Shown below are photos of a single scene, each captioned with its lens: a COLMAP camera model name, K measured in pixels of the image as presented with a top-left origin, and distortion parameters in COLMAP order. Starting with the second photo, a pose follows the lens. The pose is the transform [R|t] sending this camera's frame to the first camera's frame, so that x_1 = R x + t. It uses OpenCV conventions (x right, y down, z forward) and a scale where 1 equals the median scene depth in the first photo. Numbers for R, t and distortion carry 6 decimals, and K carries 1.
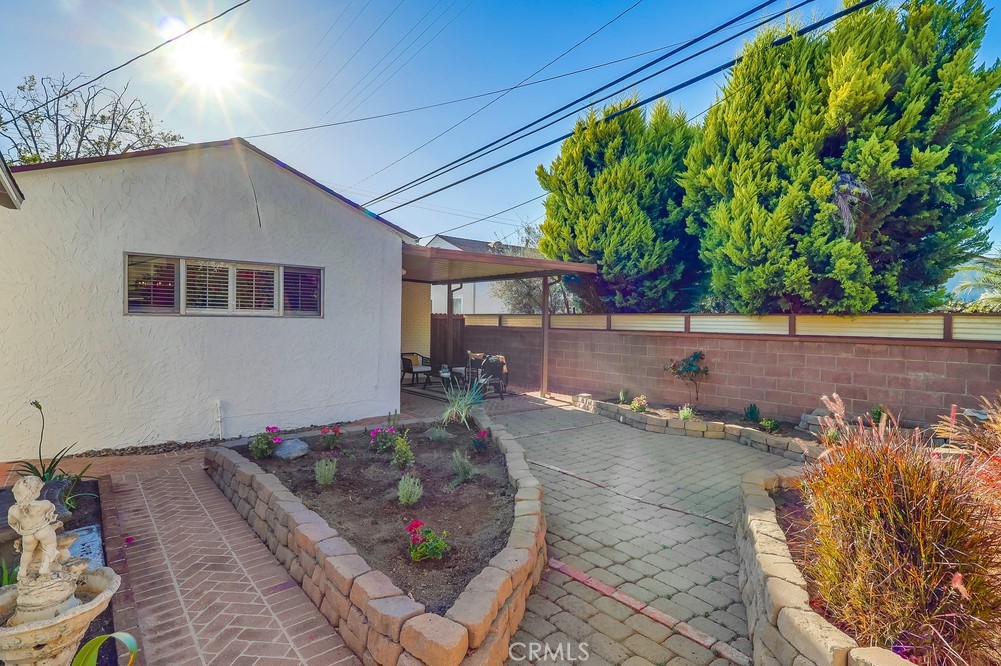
lens RADIAL K [[487.0, 0, 495.2], [0, 487.0, 331.0], [0, 0, 1]] dist [-0.004067, -0.001866]
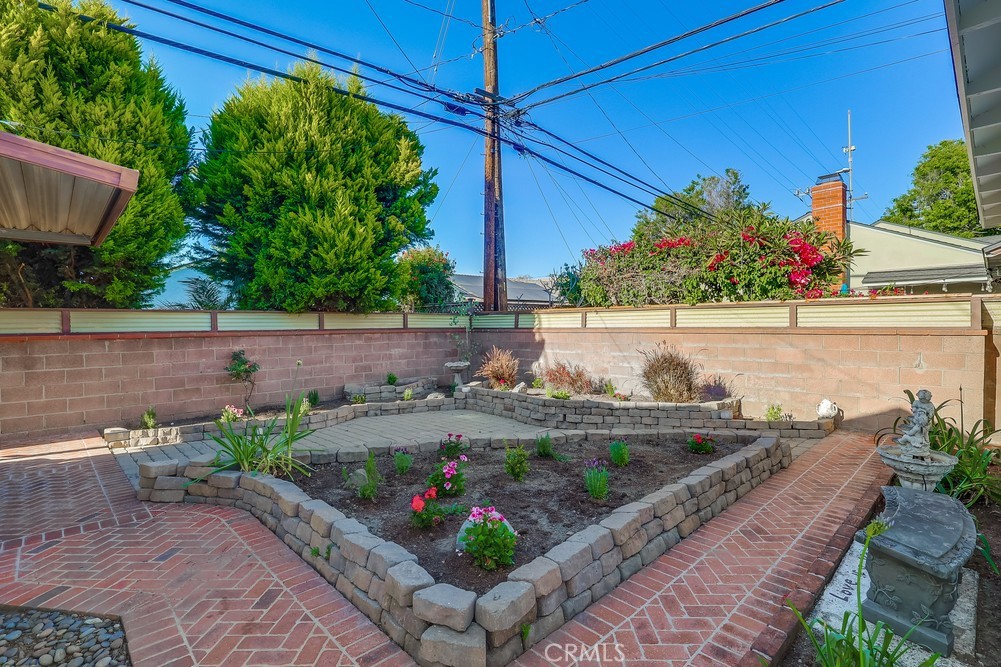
lens RADIAL K [[487.0, 0, 496.5], [0, 487.0, 331.5], [0, 0, 1]] dist [-0.004067, -0.001866]
pose [[-0.063132, -0.028298, 0.997604, -0.643849], [0.029296, 0.999115, 0.030195, -0.010528], [-0.997575, 0.031132, -0.062247, 0.650733]]
